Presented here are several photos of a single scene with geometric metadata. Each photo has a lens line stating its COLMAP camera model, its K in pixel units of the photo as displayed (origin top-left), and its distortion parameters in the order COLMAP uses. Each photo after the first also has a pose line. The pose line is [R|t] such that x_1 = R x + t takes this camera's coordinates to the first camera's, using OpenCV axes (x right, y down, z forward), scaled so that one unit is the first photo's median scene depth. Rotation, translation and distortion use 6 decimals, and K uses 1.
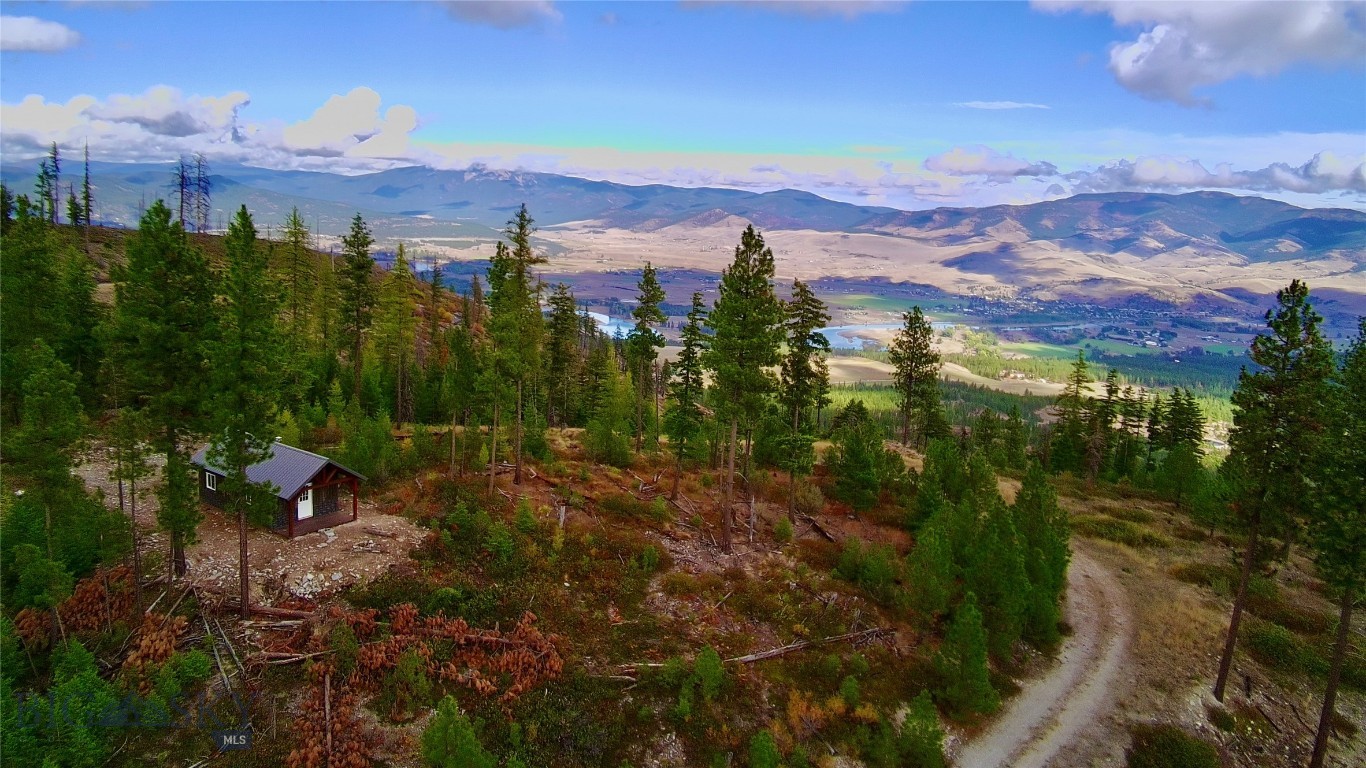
lens RADIAL K [[915.4, 0, 687.1], [0, 915.4, 351.0], [0, 0, 1]] dist [0.081131, -0.185377]
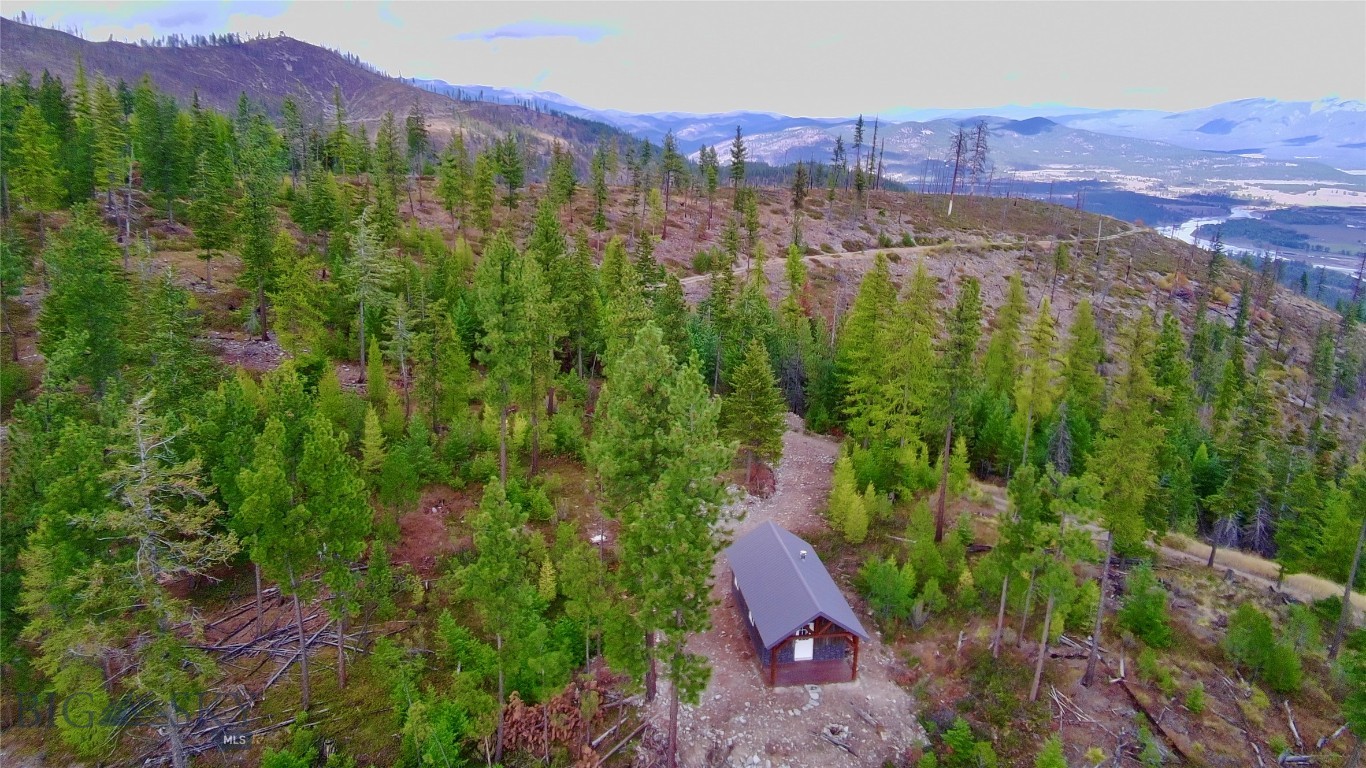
lens RADIAL K [[909.0, 0, 680.6], [0, 909.0, 374.5], [0, 0, 1]] dist [0.072615, -0.142578]
pose [[0.680514, 0.155334, -0.716081, 0.089354], [-0.092331, 0.987660, 0.126501, -0.186973], [0.726894, -0.019969, 0.686459, 0.322404]]
